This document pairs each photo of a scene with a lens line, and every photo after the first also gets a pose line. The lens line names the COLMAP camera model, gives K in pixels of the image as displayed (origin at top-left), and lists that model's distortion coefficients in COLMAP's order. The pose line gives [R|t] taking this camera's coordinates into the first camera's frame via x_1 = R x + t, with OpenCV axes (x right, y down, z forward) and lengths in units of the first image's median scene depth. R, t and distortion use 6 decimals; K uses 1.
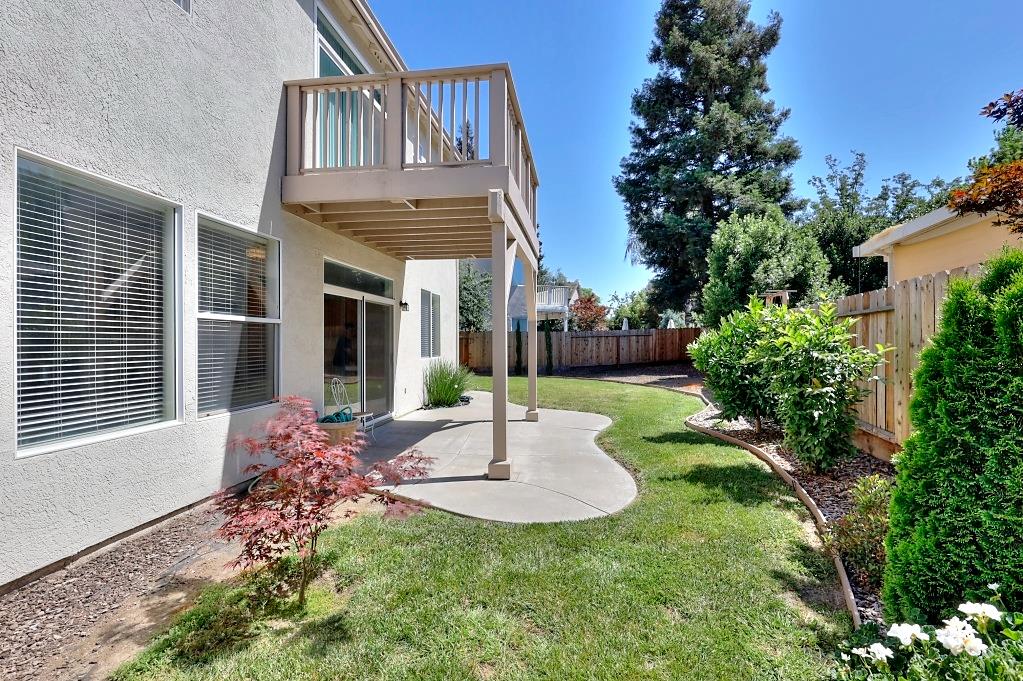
lens RADIAL K [[481.9, 0, 513.2], [0, 481.9, 343.0], [0, 0, 1]] dist [-0.004624, 0.001028]
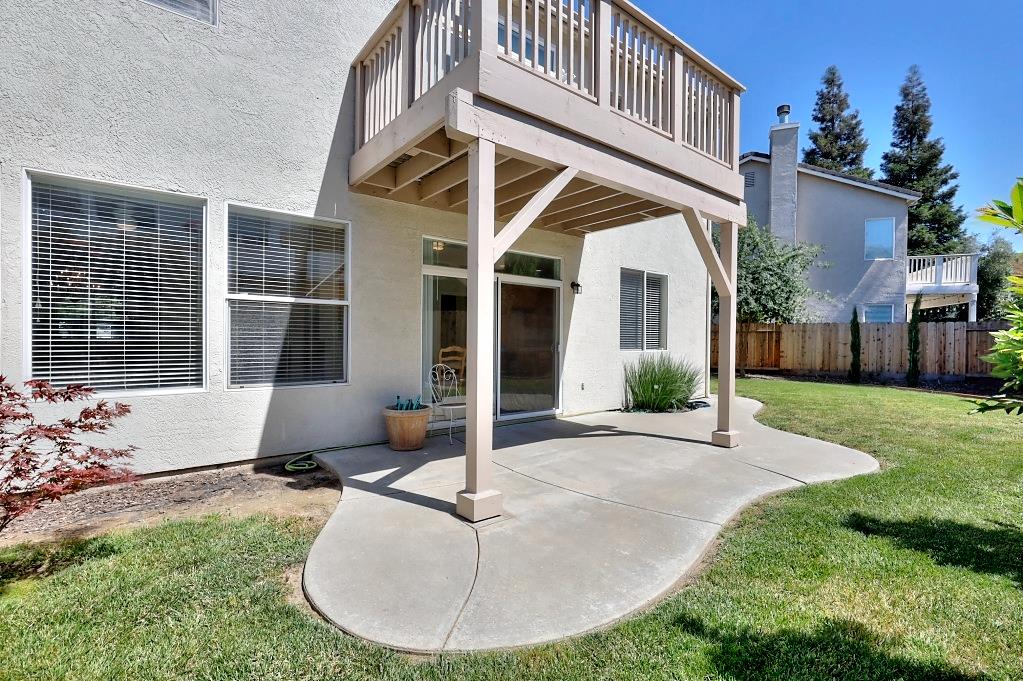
lens RADIAL K [[461.3, 0, 512.8], [0, 461.3, 343.1], [0, 0, 1]] dist [-0.003155, 0.000443]
pose [[0.719927, 0.015838, -0.693869, 0.133335], [-0.012516, 0.999873, 0.009836, 0.007659], [0.693937, 0.001603, 0.720034, 0.164299]]
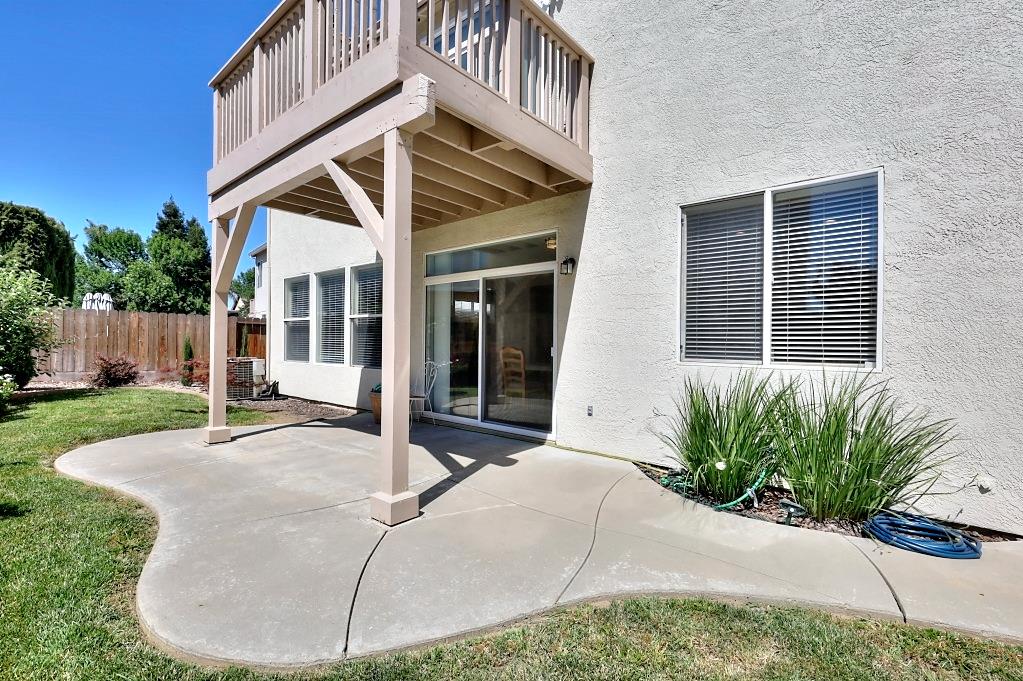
lens RADIAL K [[461.3, 0, 511.5], [0, 461.3, 339.1], [0, 0, 1]] dist [-0.003155, 0.000443]
pose [[-0.545330, -0.009857, -0.838164, 0.147865], [-0.013908, 0.999900, -0.002710, 0.008353], [0.838106, 0.010179, -0.545412, 0.629840]]
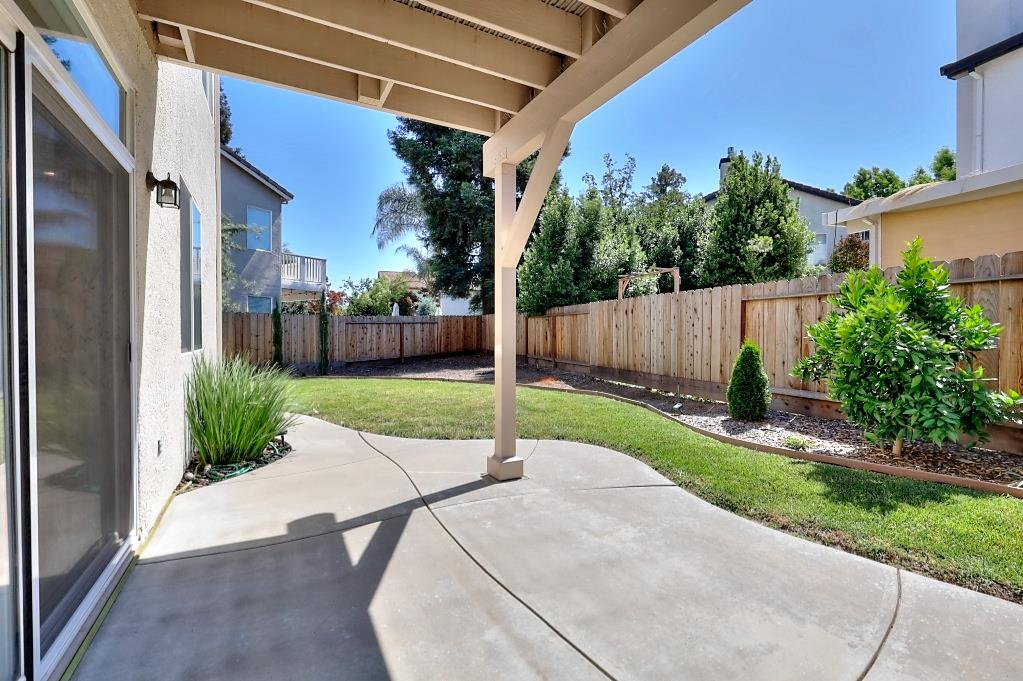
lens RADIAL K [[461.3, 0, 510.3], [0, 461.3, 344.2], [0, 0, 1]] dist [-0.003155, 0.000443]
pose [[0.816986, -0.008146, 0.576600, -0.107775], [-0.001649, 0.999863, 0.016462, 0.010328], [-0.576655, -0.014400, 0.816861, 0.307567]]
